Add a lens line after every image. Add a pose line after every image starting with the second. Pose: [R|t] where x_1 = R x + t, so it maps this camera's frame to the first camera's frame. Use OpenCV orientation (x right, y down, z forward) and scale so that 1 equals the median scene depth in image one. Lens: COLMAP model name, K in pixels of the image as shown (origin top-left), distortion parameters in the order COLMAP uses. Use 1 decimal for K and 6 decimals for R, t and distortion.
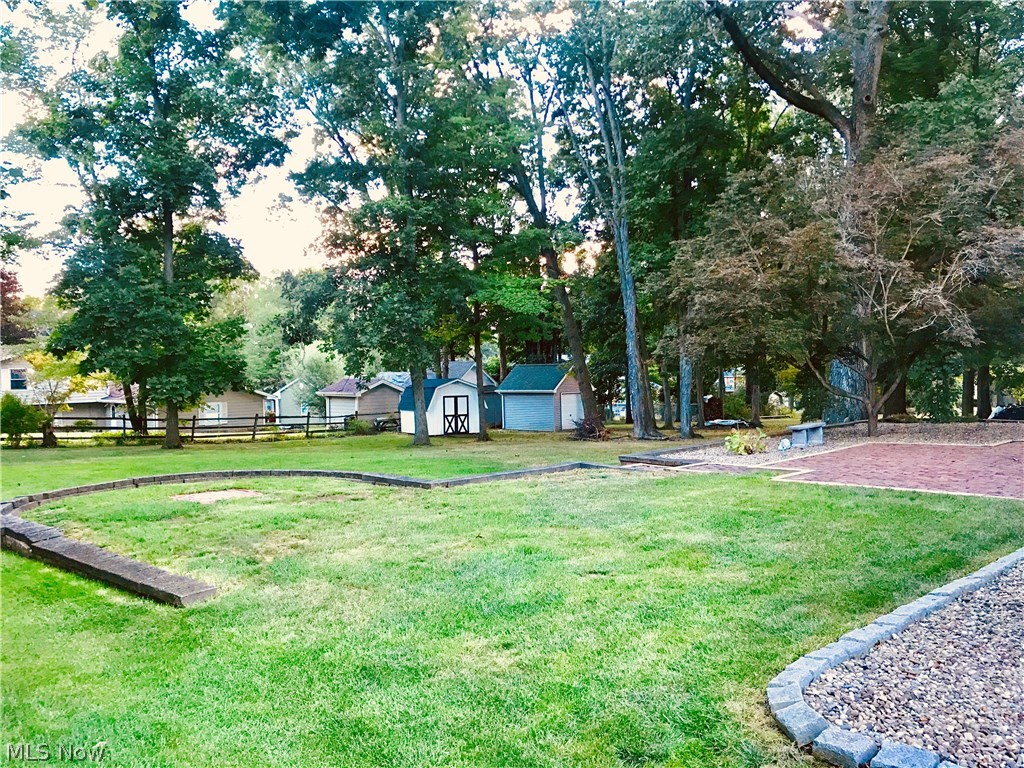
lens RADIAL K [[847.5, 0, 512.0], [0, 847.5, 383.5], [0, 0, 1]] dist [0.044016, -0.048747]
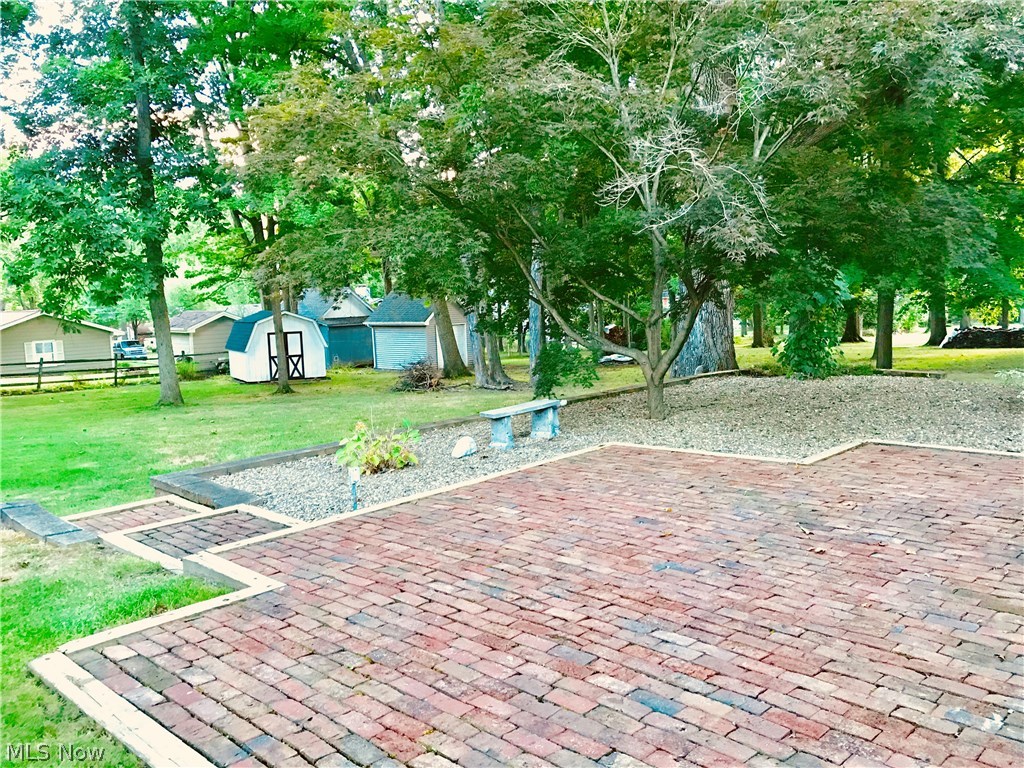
lens RADIAL K [[847.5, 0, 512.0], [0, 847.5, 384.0], [0, 0, 1]] dist [0.044016, -0.048747]
pose [[0.999662, -0.018028, 0.018736, 0.129996], [0.016232, 0.995631, 0.091956, -0.007222], [-0.020312, -0.091621, 0.995587, 0.178026]]
